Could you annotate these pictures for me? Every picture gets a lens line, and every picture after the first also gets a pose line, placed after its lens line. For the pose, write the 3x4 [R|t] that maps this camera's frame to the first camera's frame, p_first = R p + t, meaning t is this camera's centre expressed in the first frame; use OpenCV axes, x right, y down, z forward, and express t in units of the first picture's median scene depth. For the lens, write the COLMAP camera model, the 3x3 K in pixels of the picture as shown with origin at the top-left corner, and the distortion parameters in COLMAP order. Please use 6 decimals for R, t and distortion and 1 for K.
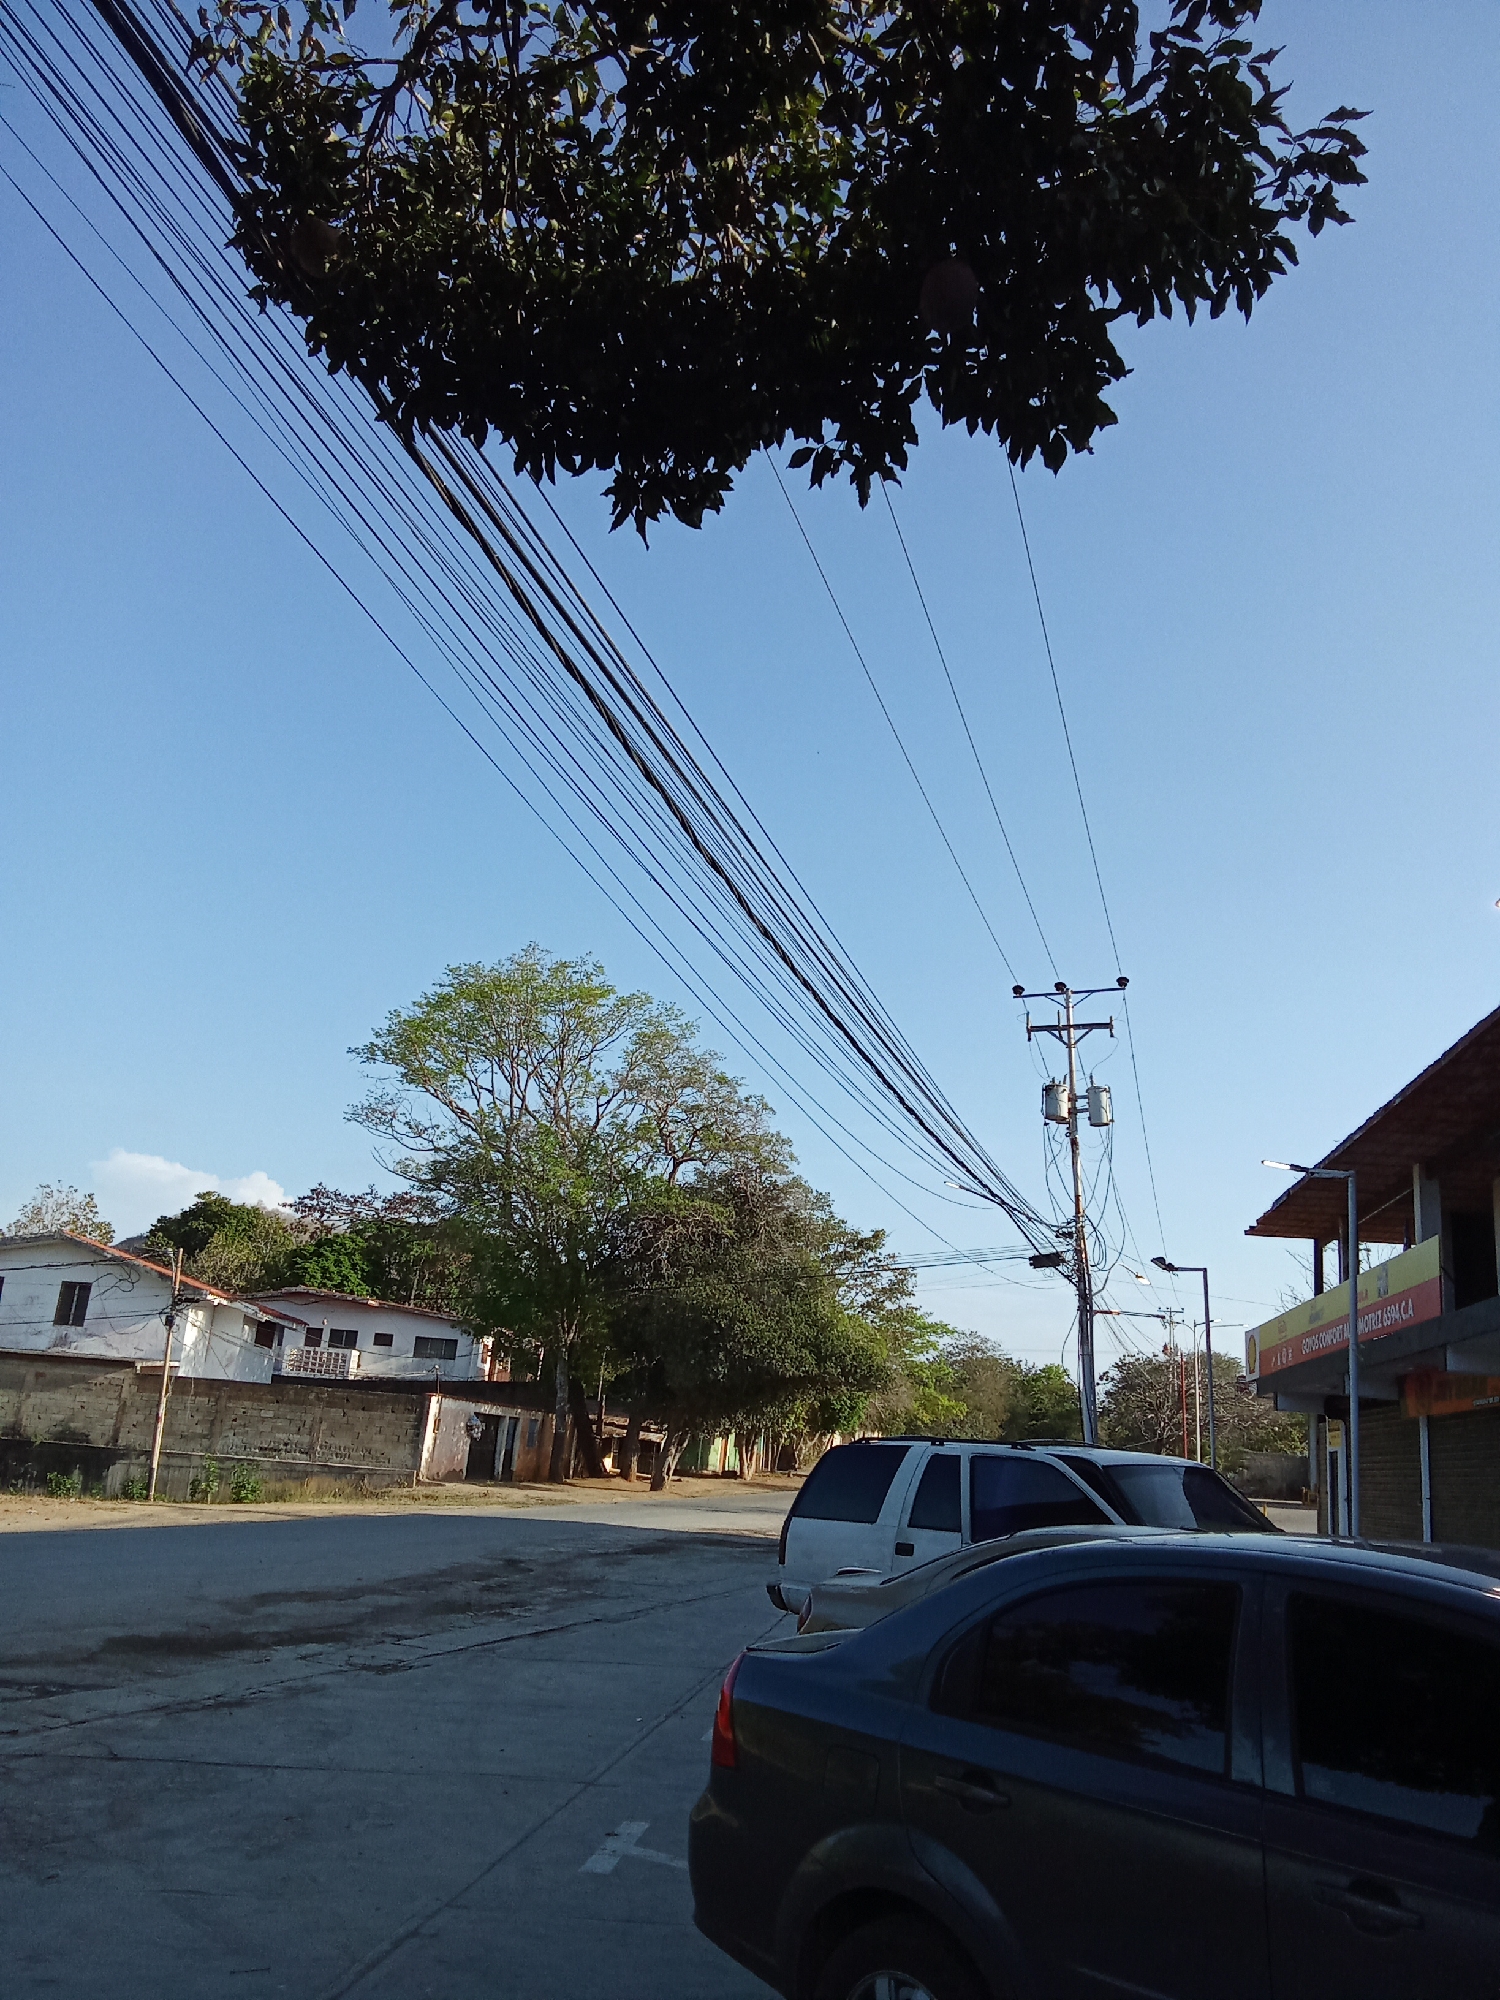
lens RADIAL K [[1554.6, 0, 754.6], [0, 1554.6, 1002.7], [0, 0, 1]] dist [0.055584, -0.097819]
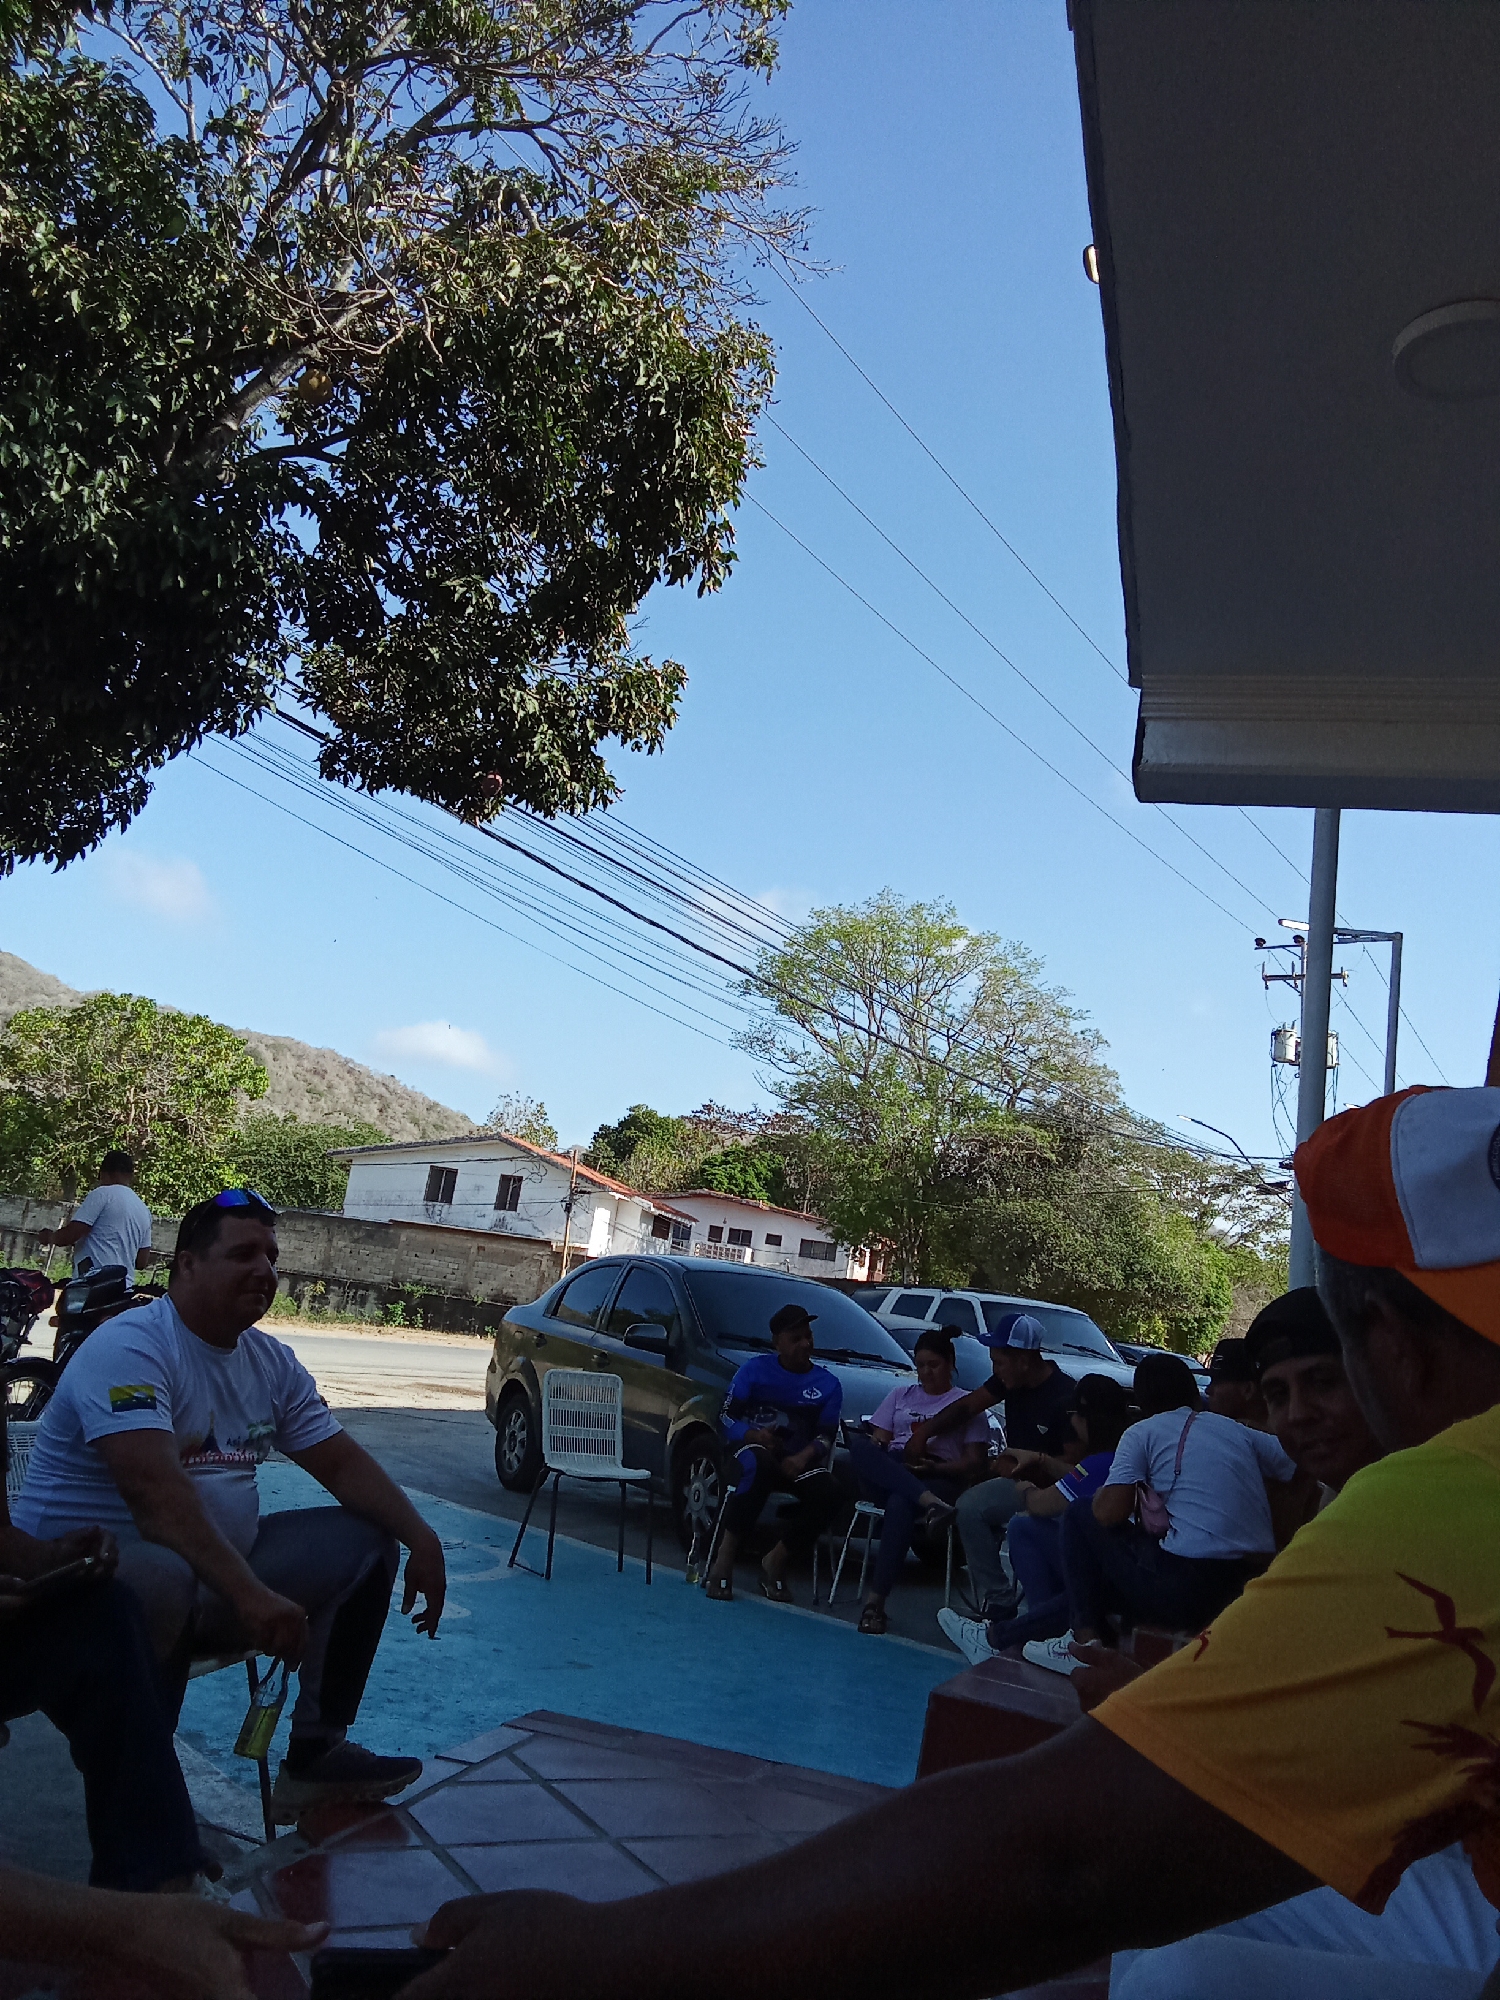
lens RADIAL K [[1553.9, 0, 755.9], [0, 1553.9, 1000.6], [0, 0, 1]] dist [0.066349, -0.111784]
pose [[0.958293, 0.010171, -0.285607, 0.089486], [0.003090, 0.998939, 0.045942, -0.011406], [0.285771, -0.044908, 0.957245, -0.092598]]
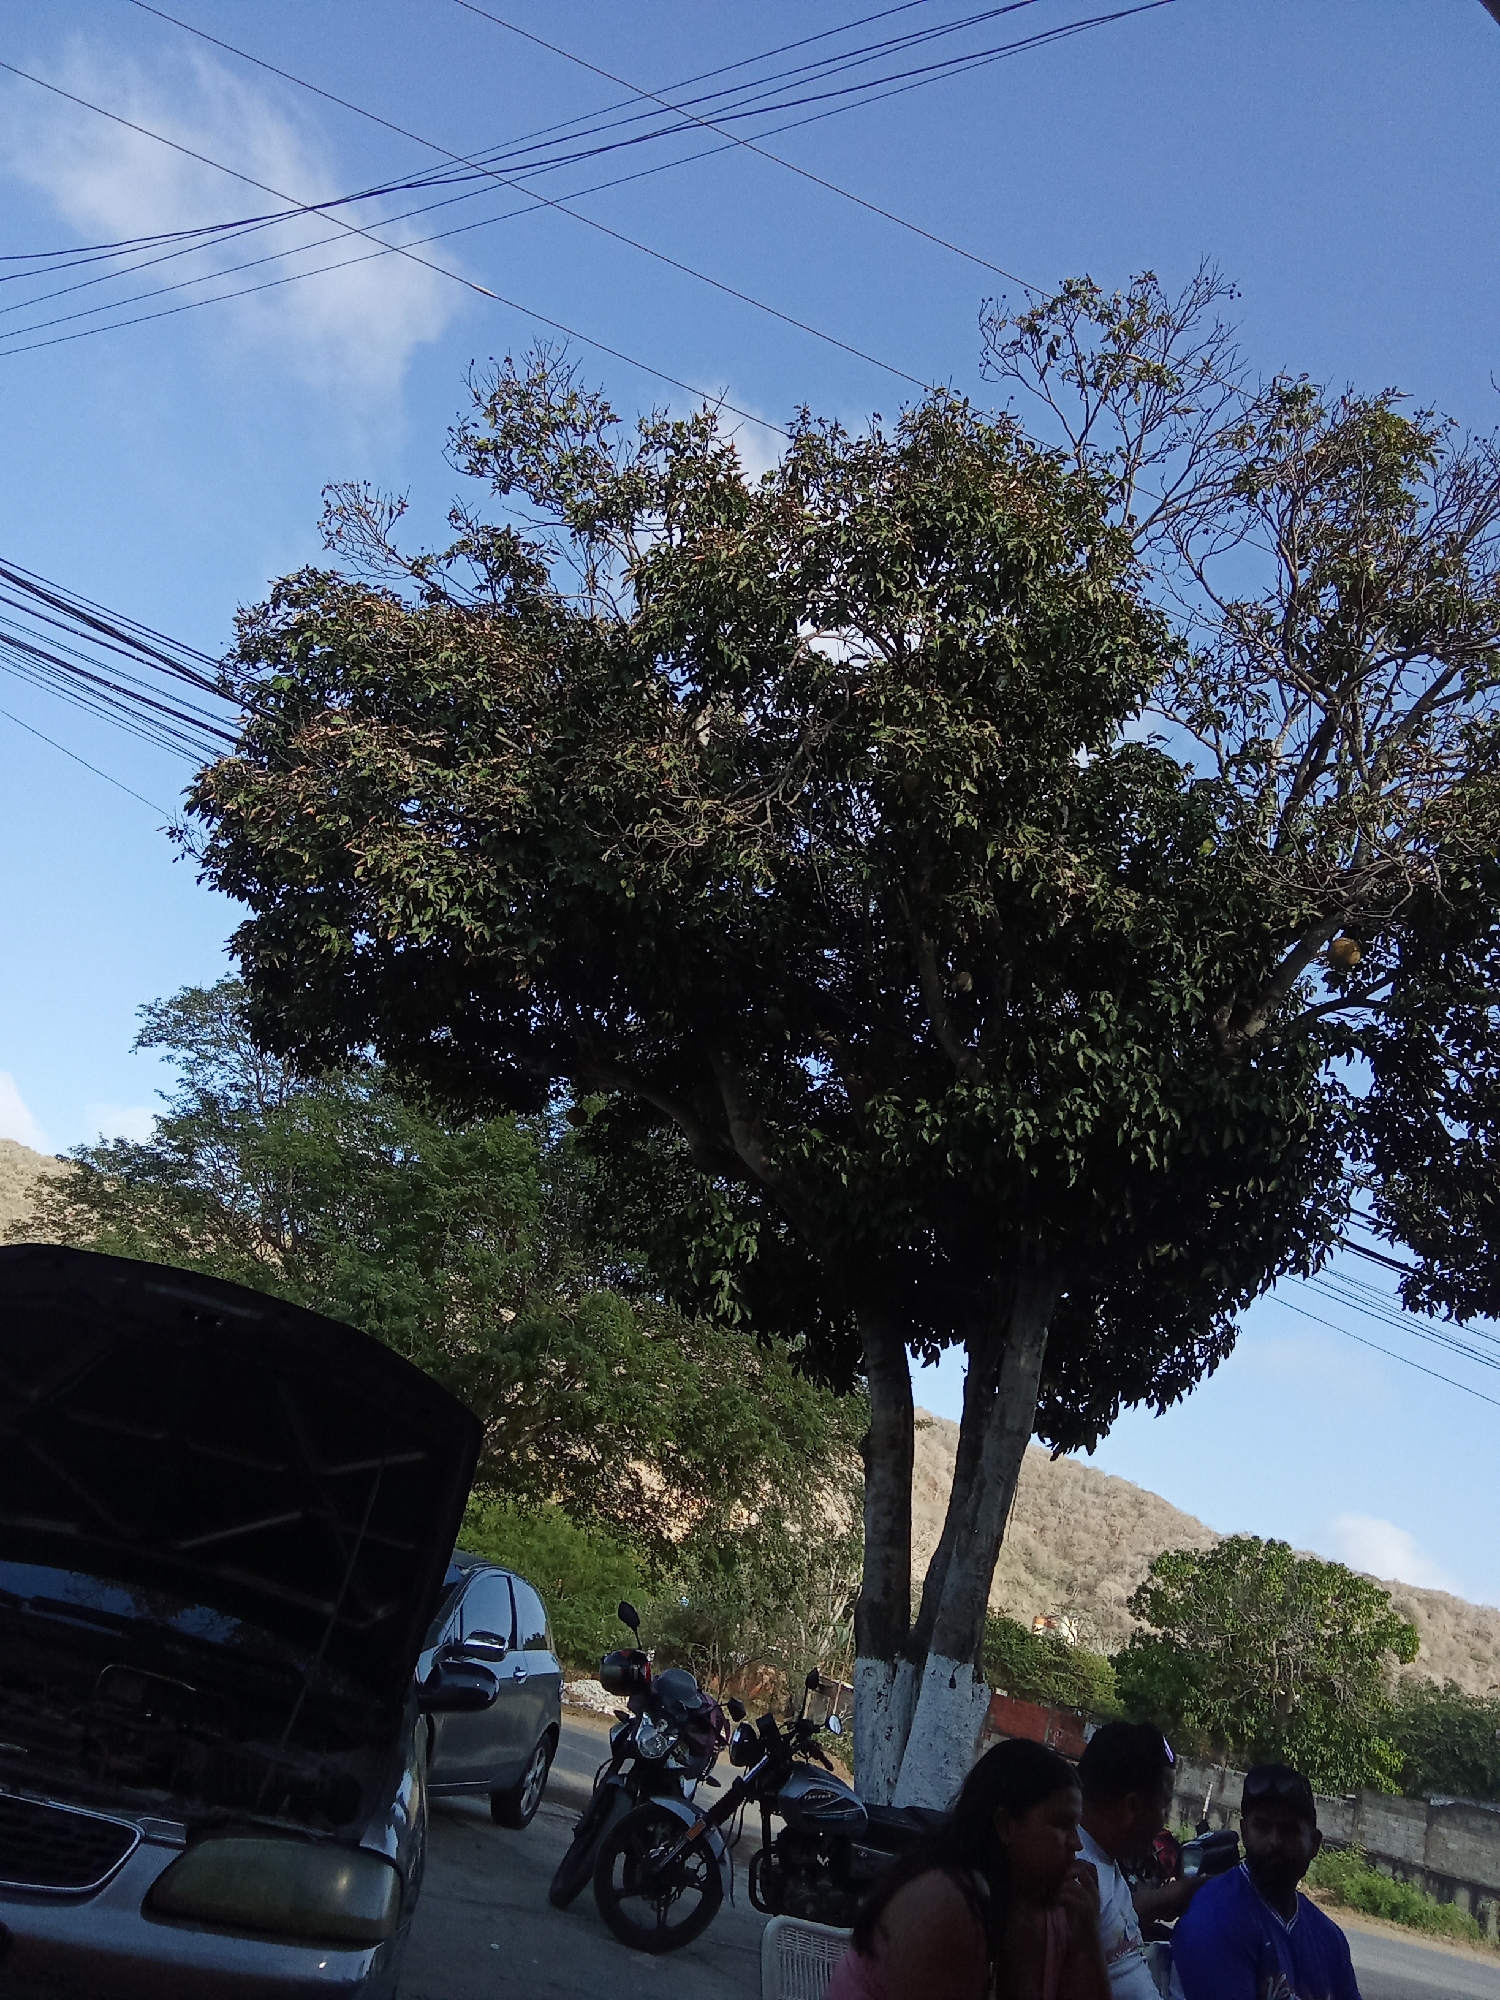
lens RADIAL K [[1554.6, 0, 754.6], [0, 1554.6, 1002.7], [0, 0, 1]] dist [0.055584, -0.097819]
pose [[0.563057, -0.242863, -0.789927, 0.098126], [0.008907, 0.957572, -0.288057, -0.011942], [0.826370, 0.155157, 0.541331, -0.095595]]
